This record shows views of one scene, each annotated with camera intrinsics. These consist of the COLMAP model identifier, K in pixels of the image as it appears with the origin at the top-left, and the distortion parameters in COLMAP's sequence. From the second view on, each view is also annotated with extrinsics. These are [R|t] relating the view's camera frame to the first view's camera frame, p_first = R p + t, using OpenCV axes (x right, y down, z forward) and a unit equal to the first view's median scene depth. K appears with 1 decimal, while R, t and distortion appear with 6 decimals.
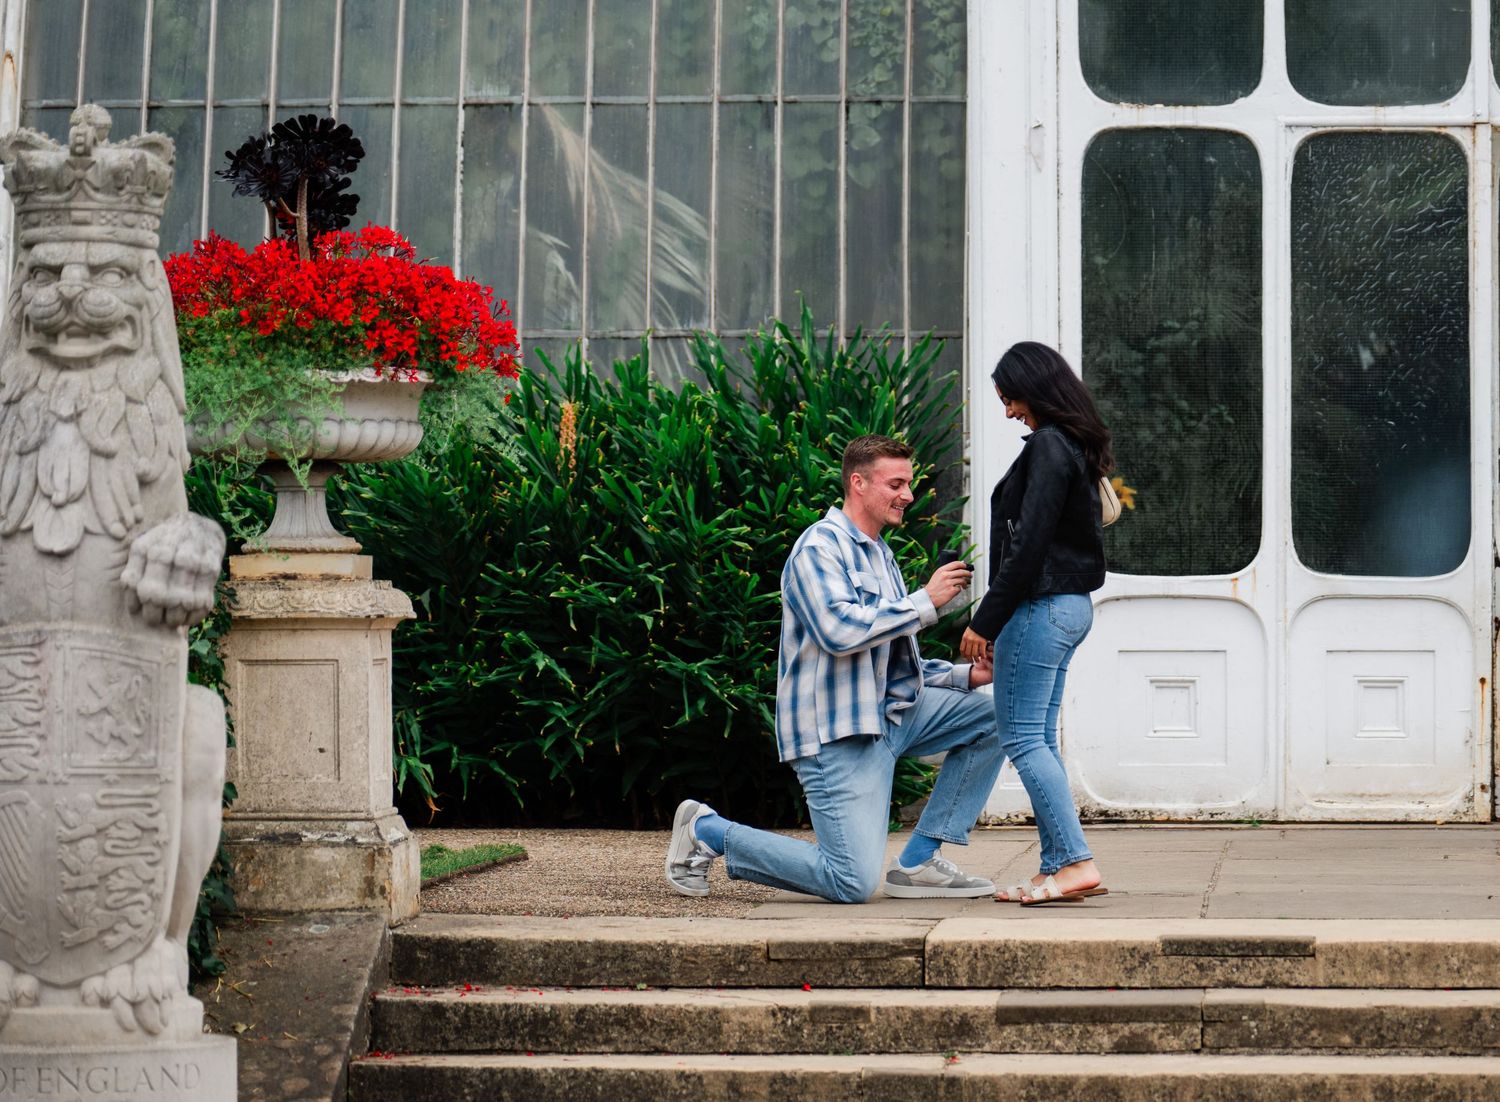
lens RADIAL K [[6374.7, 0, 888.0], [0, 6374.7, 549.9], [0, 0, 1]] dist [-0.021263, 3.568591]
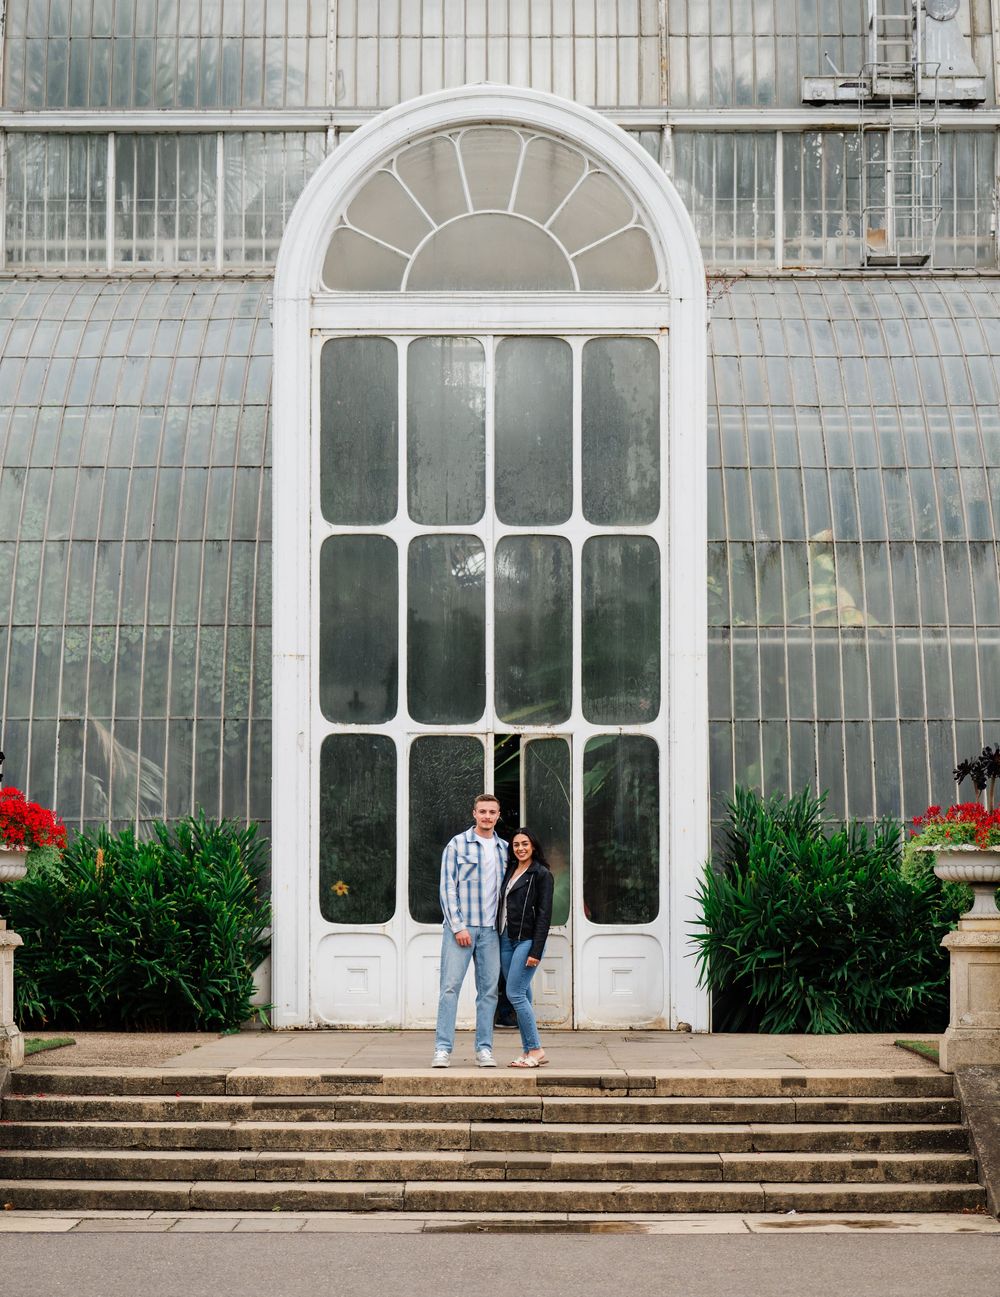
lens RADIAL K [[3147.4, 0, 464.8], [0, 3147.4, 709.4], [0, 0, 1]] dist [-0.018962, -0.001802]
pose [[0.998681, 0.007037, 0.050855, 0.024589], [-0.004021, 0.998239, -0.059179, -0.006485], [-0.051182, 0.058896, 0.996951, -0.165504]]
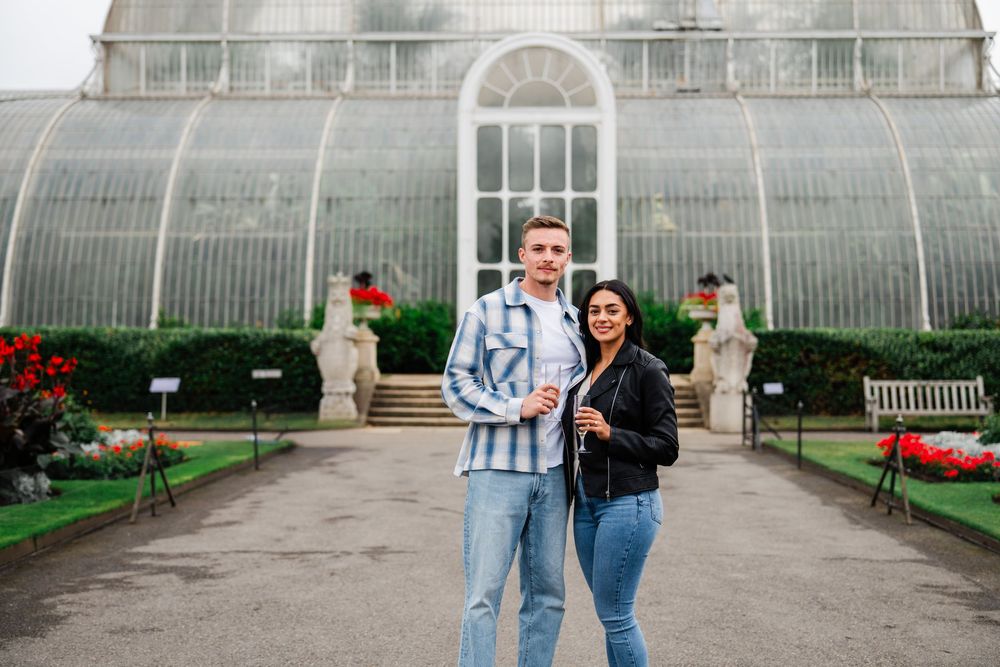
lens RADIAL K [[1338.6, 0, 519.6], [0, 1338.6, 333.3], [0, 0, 1]] dist [-0.003486, -0.018809]
pose [[0.998774, 0.003992, 0.049342, 0.007533], [-0.003881, 0.999990, -0.002341, 0.003829], [-0.049351, 0.002147, 0.998779, -0.381116]]
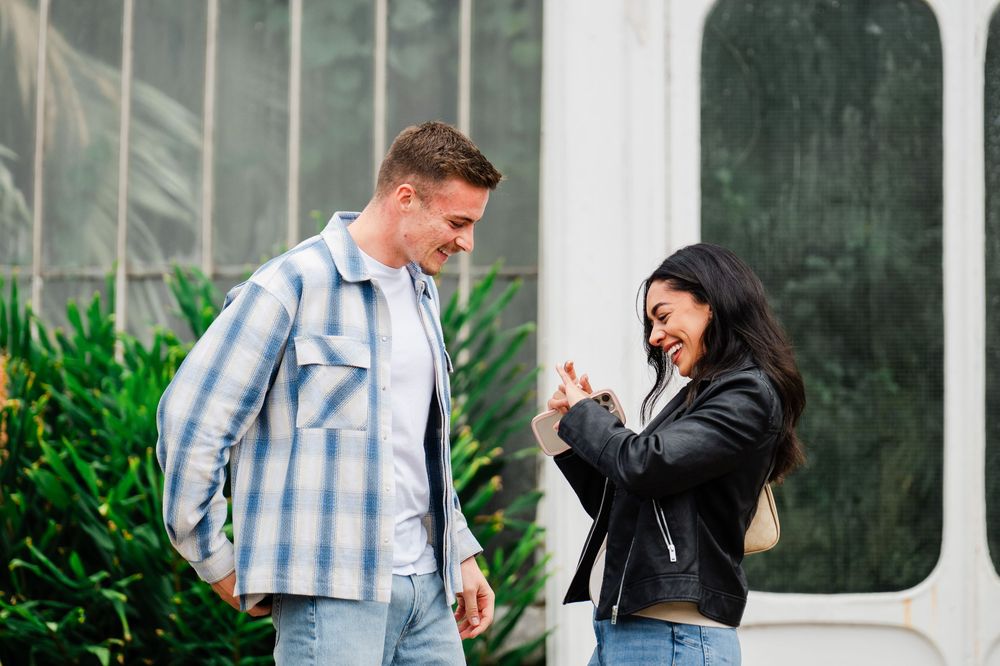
lens RADIAL K [[6139.1, 0, 500.0], [0, 6139.1, 333.0], [0, 0, 1]] dist [-0.432111, -7.070235]
pose [[0.999999, 0.000818, -0.000891, 0.008083], [-0.000852, 0.999241, -0.038945, 0.001443], [0.000859, 0.038945, 0.999241, 0.295255]]
